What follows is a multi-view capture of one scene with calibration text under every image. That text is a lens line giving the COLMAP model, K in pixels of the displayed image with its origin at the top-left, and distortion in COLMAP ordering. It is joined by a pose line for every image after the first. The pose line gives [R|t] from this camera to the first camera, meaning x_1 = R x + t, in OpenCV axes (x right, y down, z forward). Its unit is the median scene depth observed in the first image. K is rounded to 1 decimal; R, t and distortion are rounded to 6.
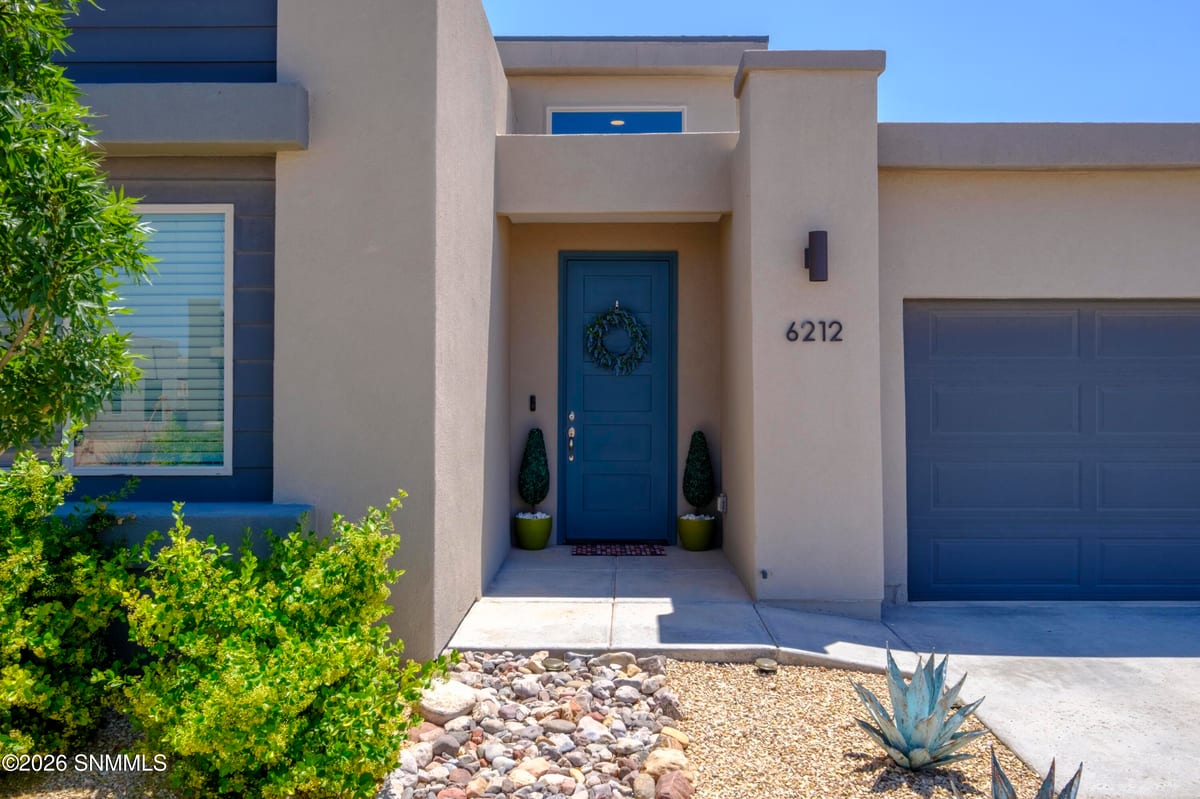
lens RADIAL K [[1073.2, 0, 598.9], [0, 1073.2, 397.6], [0, 0, 1]] dist [-0.007200, -0.003457]
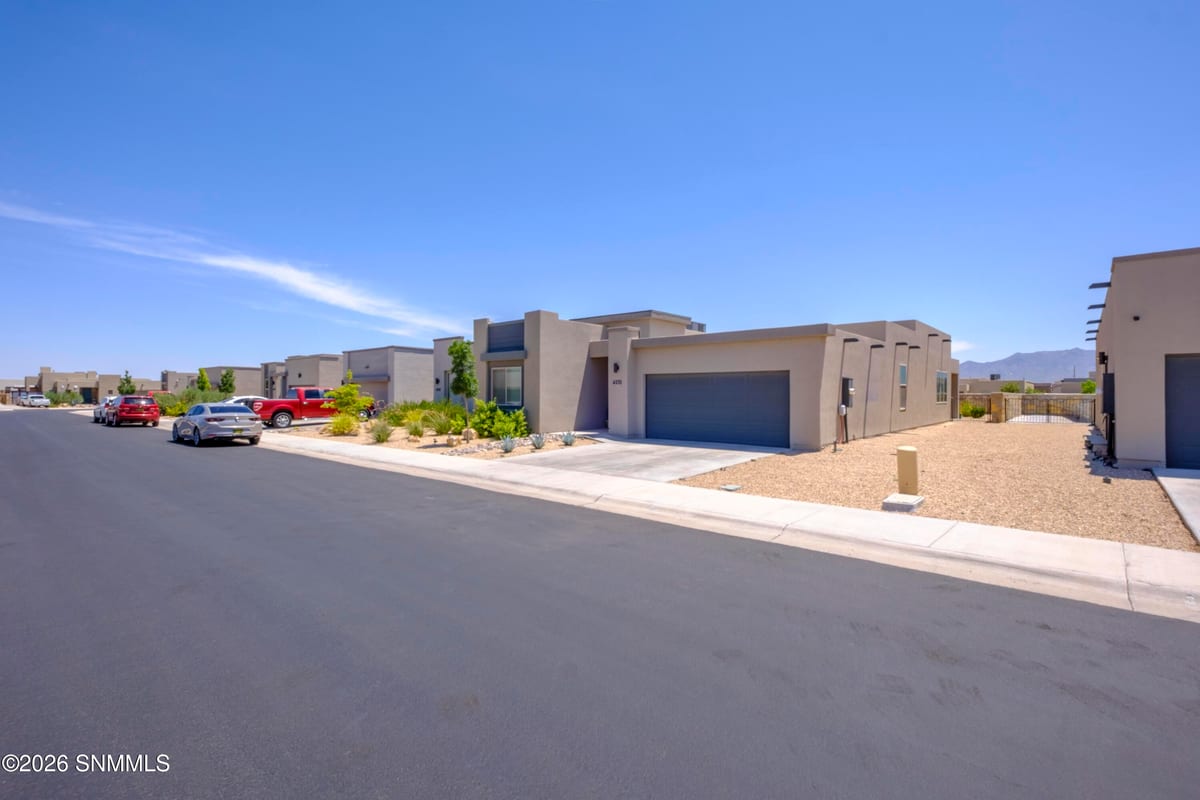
lens RADIAL K [[563.5, 0, 597.5], [0, 563.5, 396.4], [0, 0, 1]] dist [0.000463, 0.000072]
pose [[0.754772, 0.004109, -0.655975, 1.965384], [-0.004573, 0.999989, 0.001001, 0.006363], [0.655972, 0.002244, 0.754782, -1.164637]]
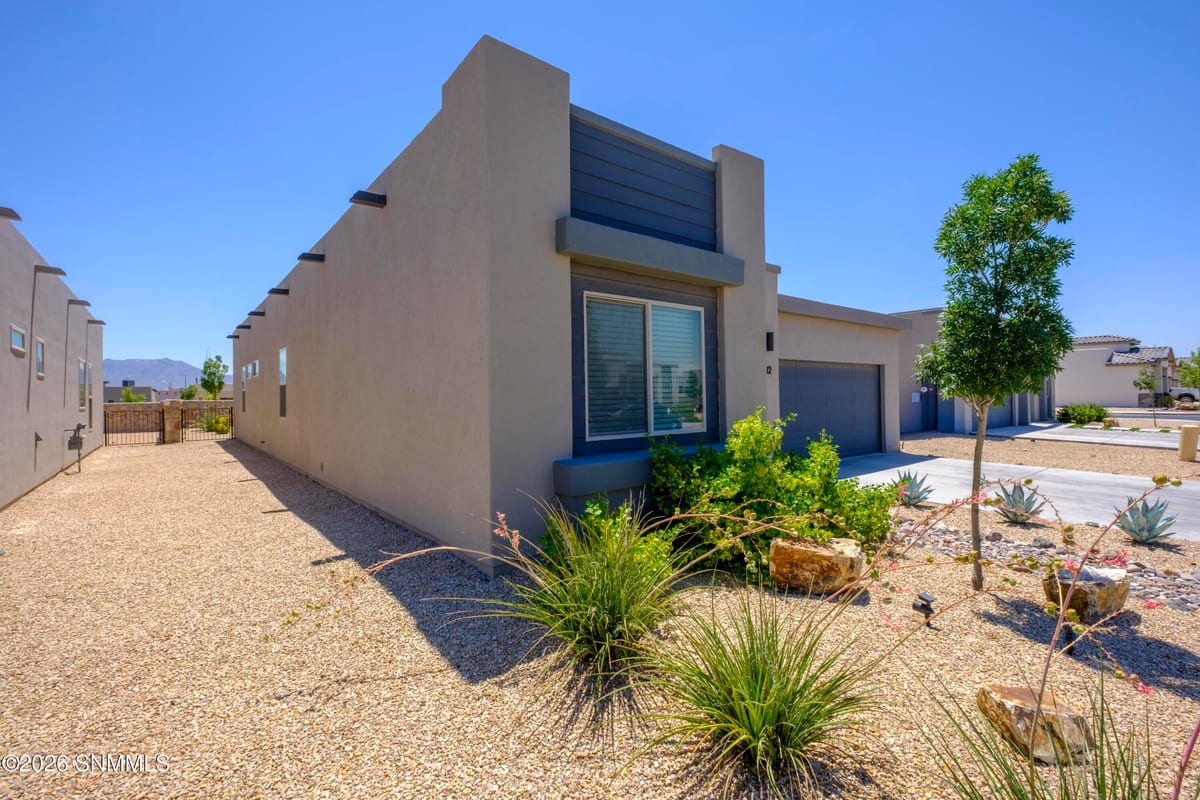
lens RADIAL K [[541.0, 0, 600.0], [0, 541.0, 400.0], [0, 0, 1]] dist [0.000007, -0.000026]
pose [[0.772642, -0.013884, 0.634691, -0.983168], [0.015314, 0.999878, 0.003230, 0.002620], [-0.634658, 0.007224, 0.772760, 0.223994]]
